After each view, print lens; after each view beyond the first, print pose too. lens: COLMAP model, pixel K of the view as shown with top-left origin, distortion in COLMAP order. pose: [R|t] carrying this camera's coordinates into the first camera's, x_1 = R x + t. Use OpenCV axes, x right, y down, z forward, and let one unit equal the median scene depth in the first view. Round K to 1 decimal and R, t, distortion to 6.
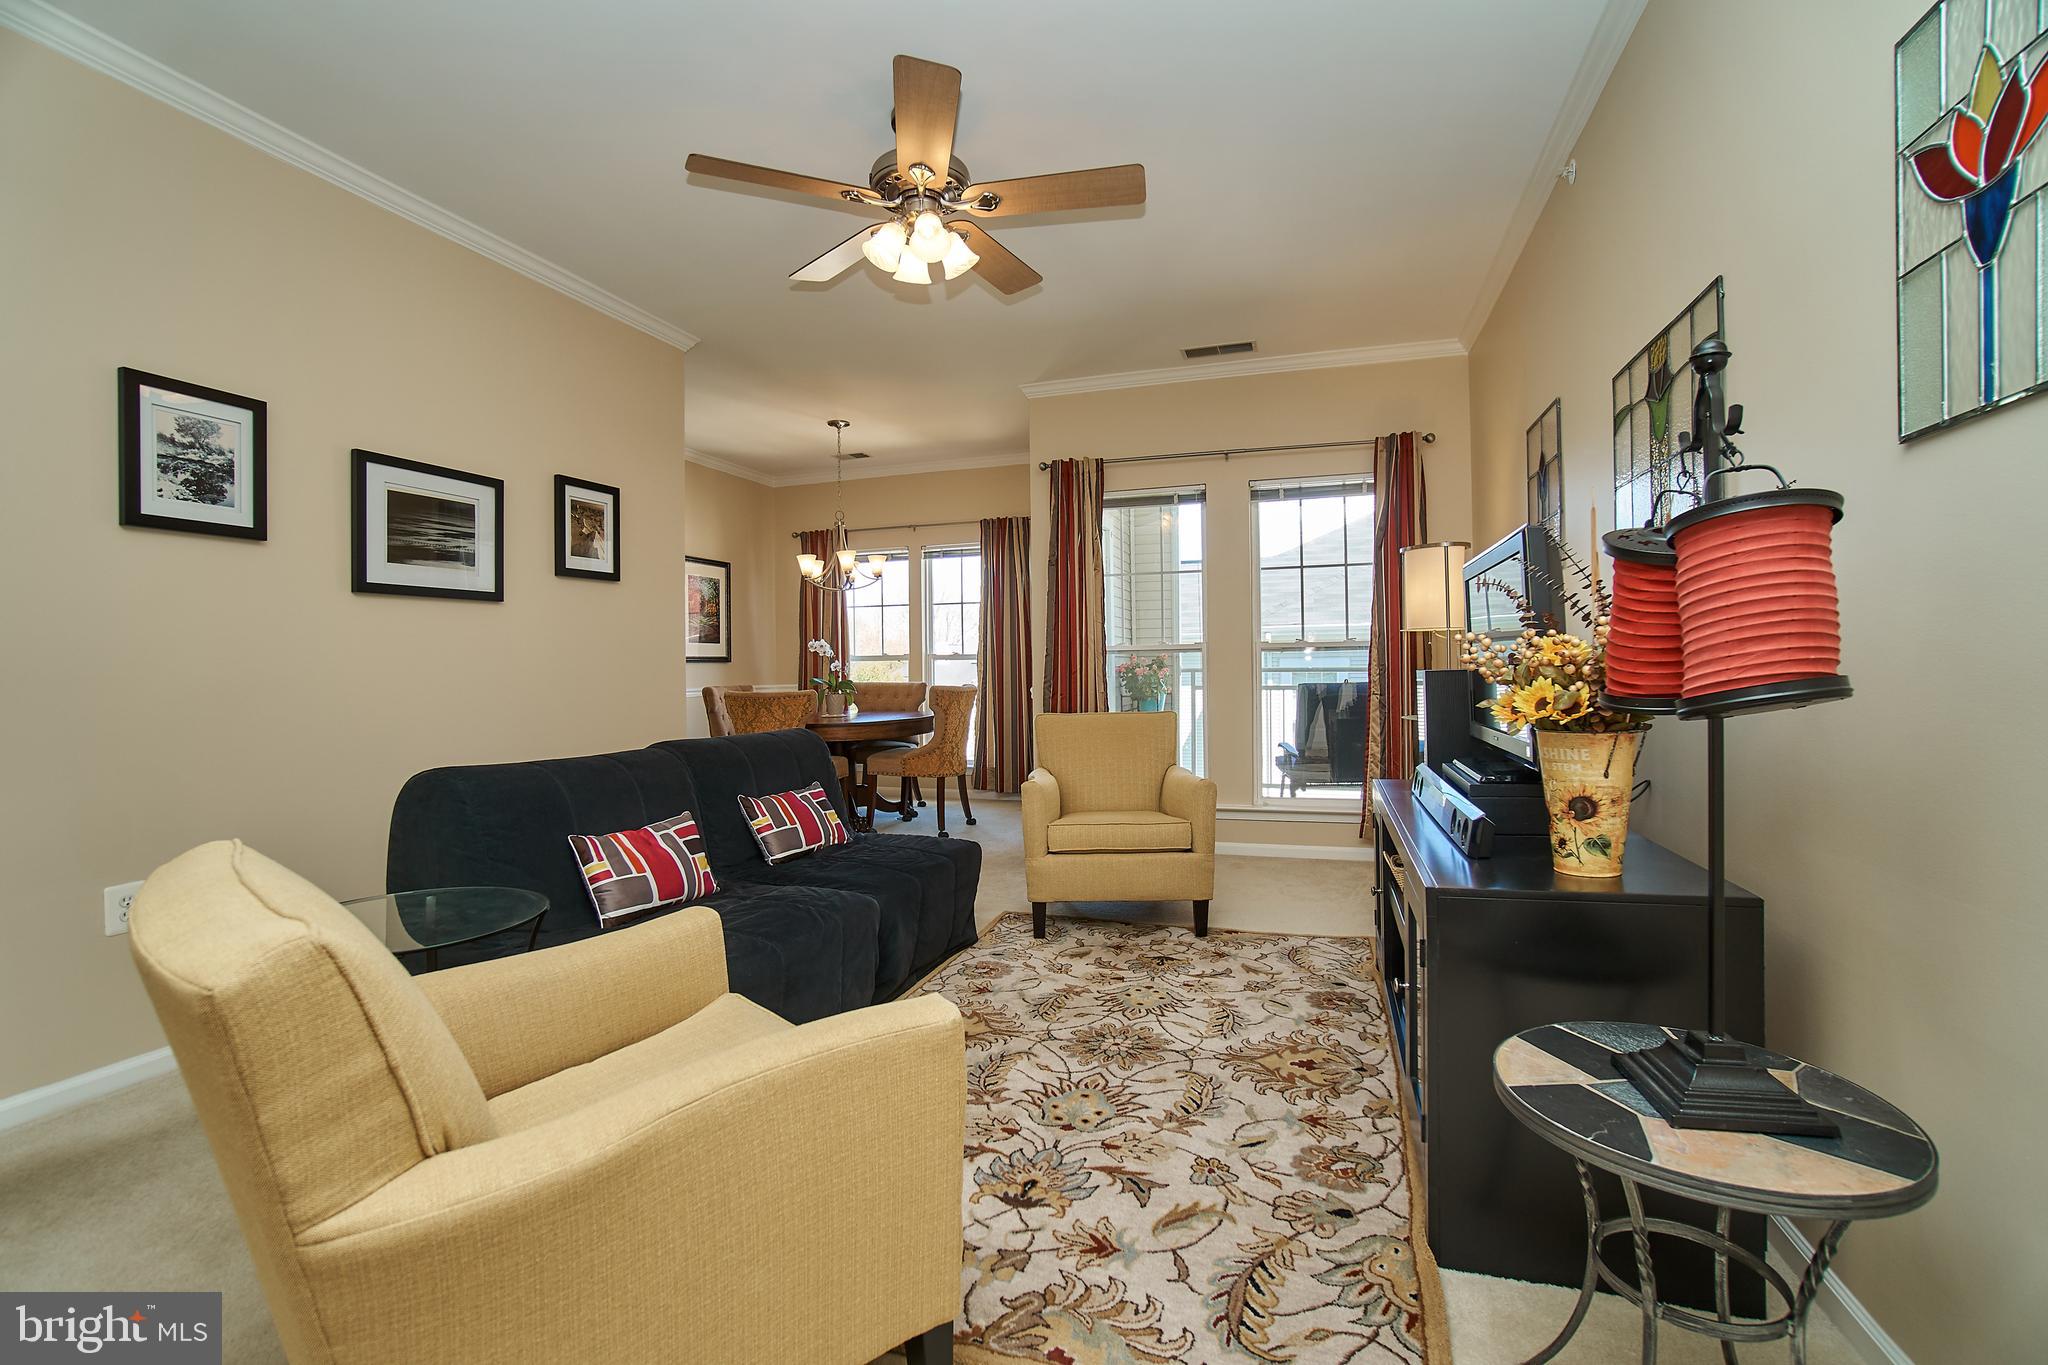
lens RADIAL K [[899.3, 0, 1020.7], [0, 899.3, 673.0], [0, 0, 1]] dist [-0.066258, 0.023789]
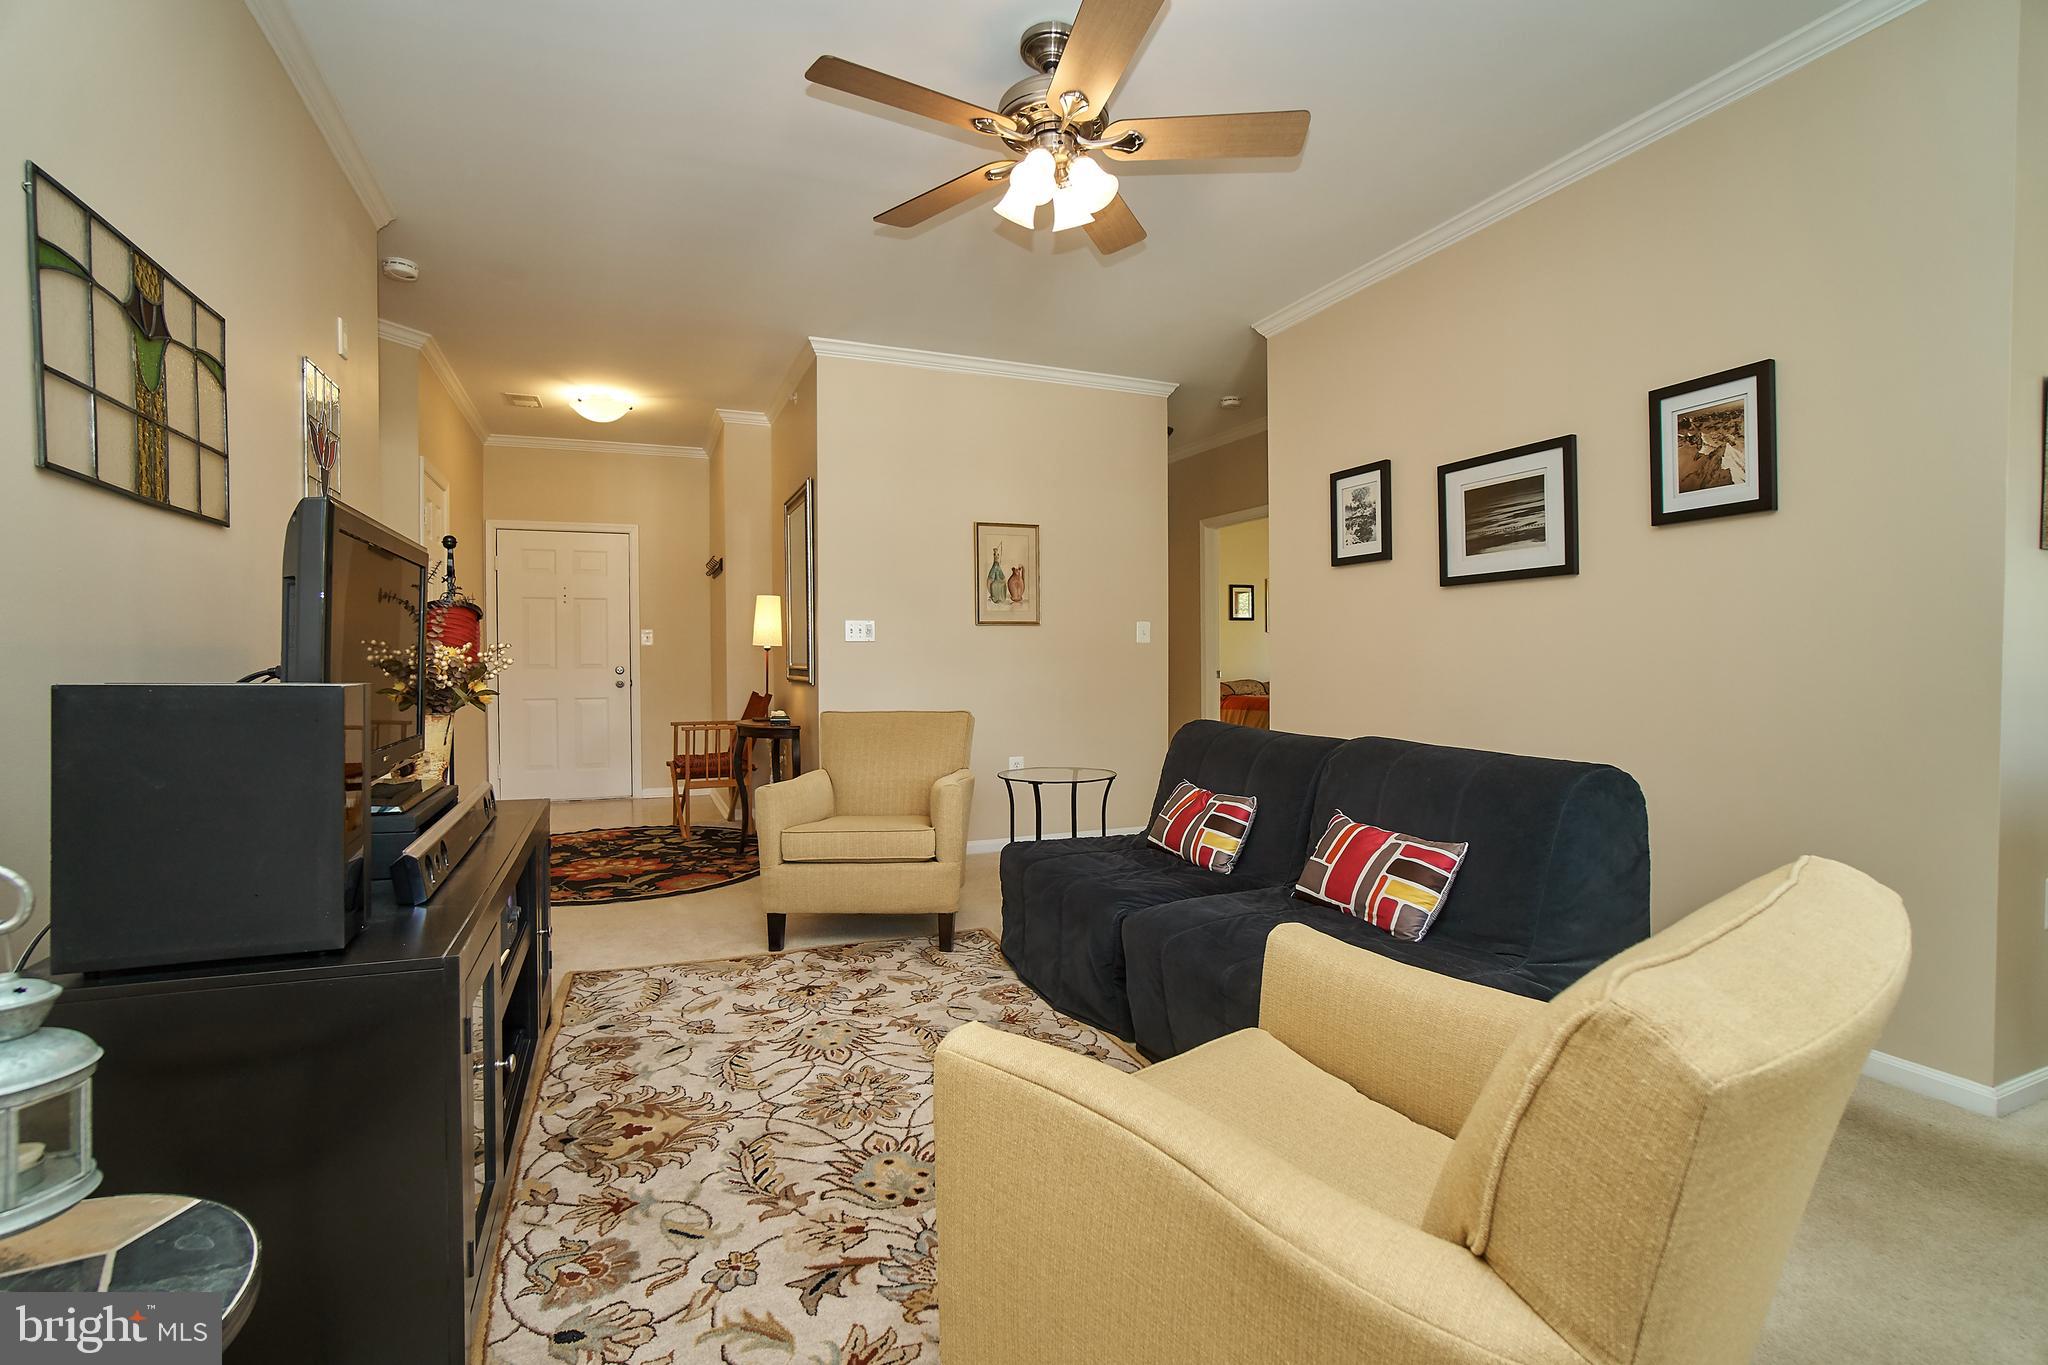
lens RADIAL K [[924.6, 0, 1012.6], [0, 924.6, 669.4], [0, 0, 1]] dist [-0.063966, 0.019784]
pose [[-0.755873, 0.023829, -0.654284, 0.486665], [0.010448, 0.999649, 0.024337, -0.015915], [0.654635, 0.011560, -0.755857, 1.521594]]
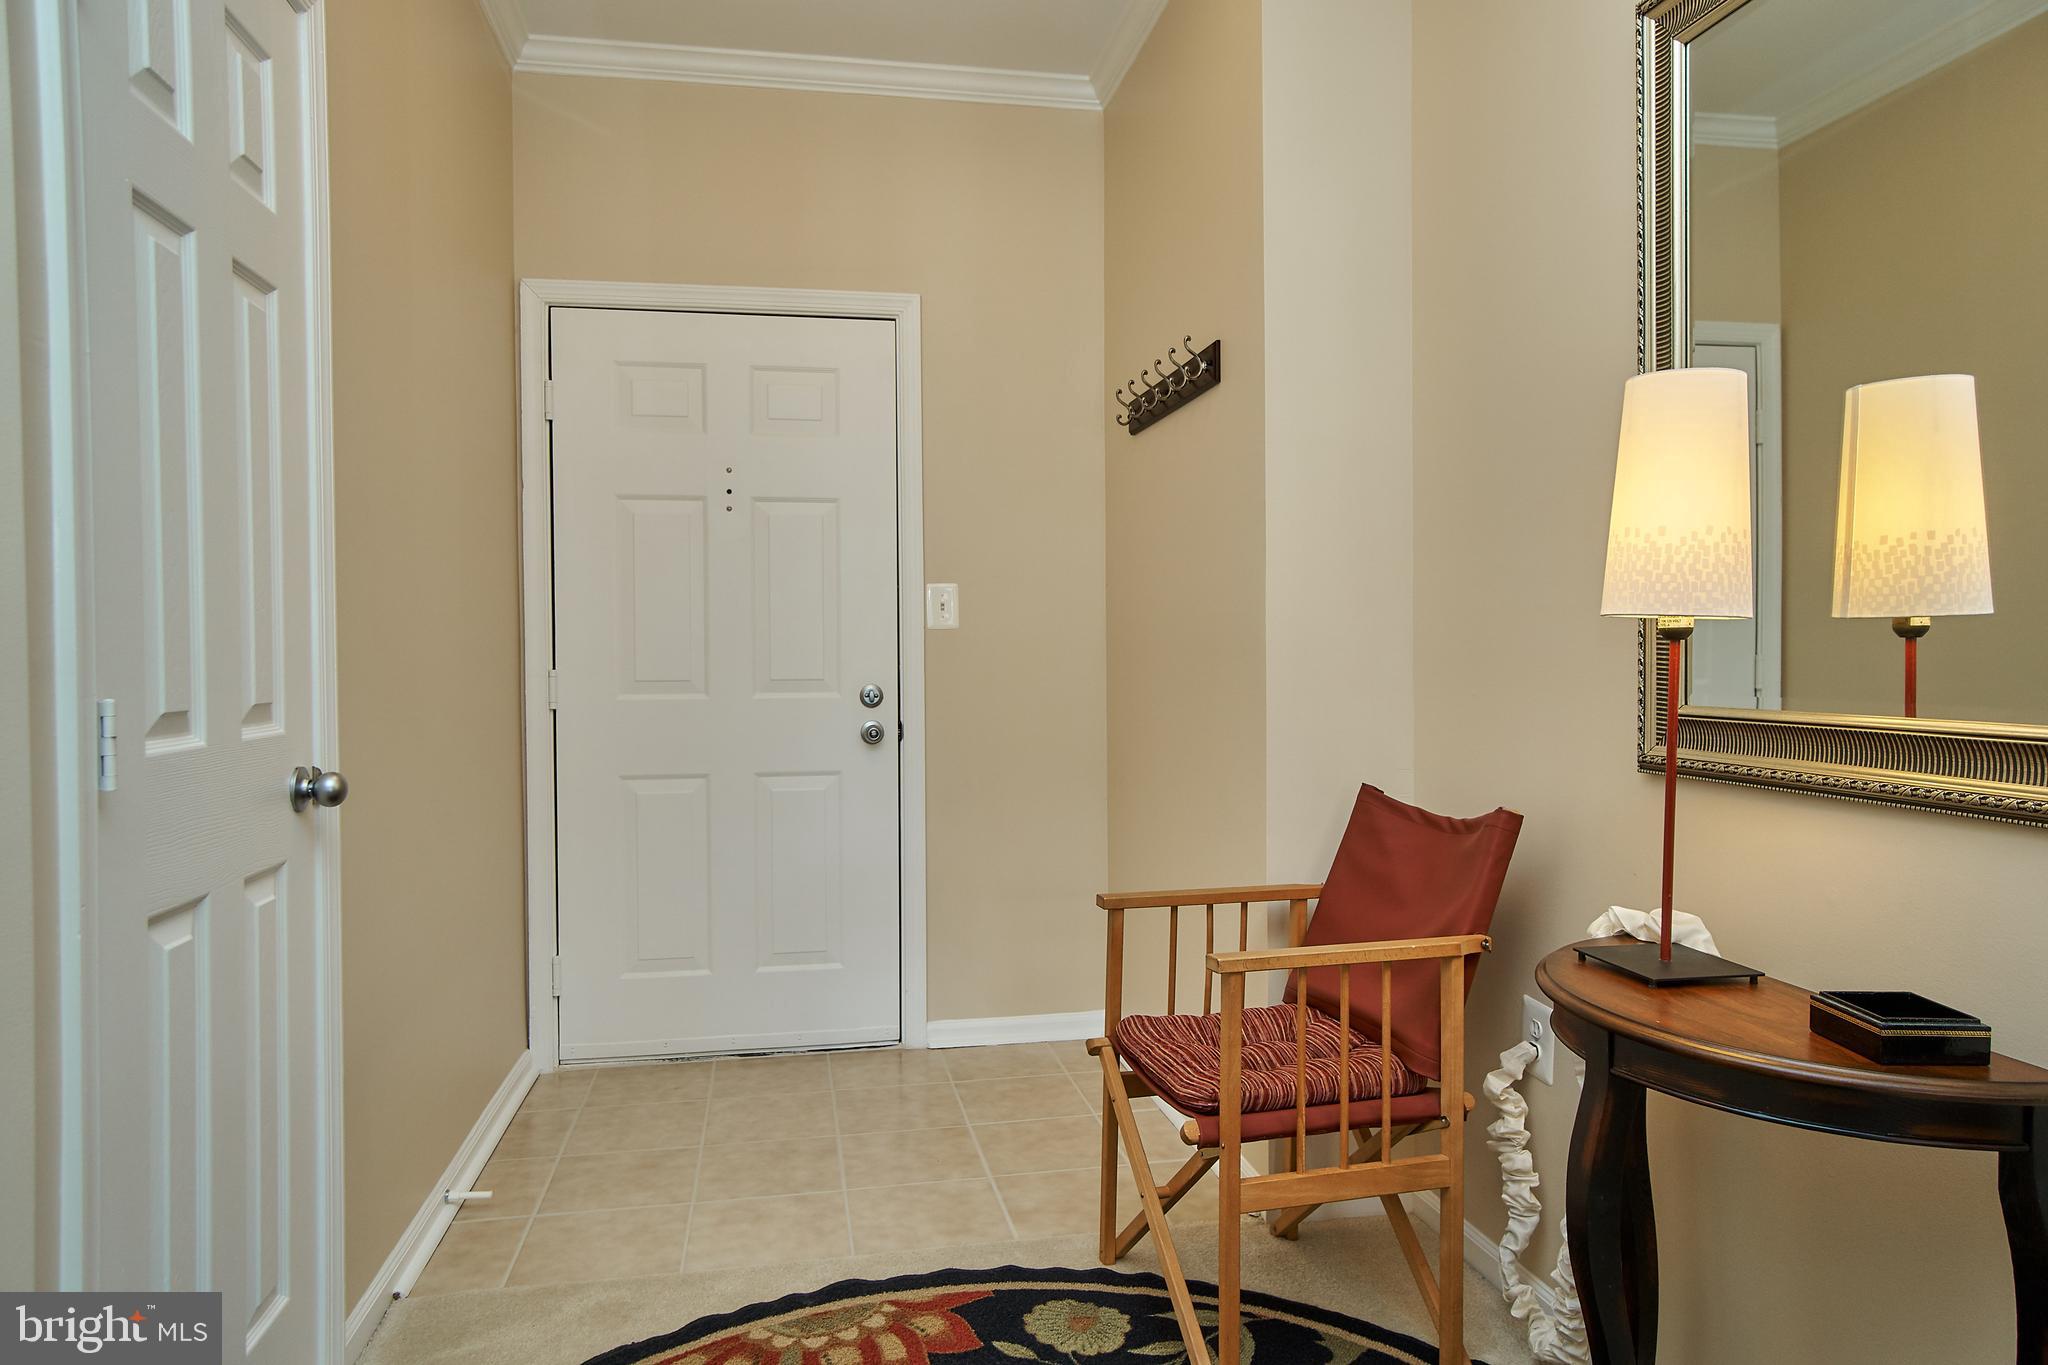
lens RADIAL K [[1285.1, 0, 1024.0], [0, 1285.1, 682.5], [0, 0, 1]] dist [-0.004226, -0.000531]
pose [[-0.876058, 0.026210, -0.481493, 0.156132], [0.011079, 0.999352, 0.034242, -0.019265], [0.482079, 0.024663, -0.875781, 0.164205]]
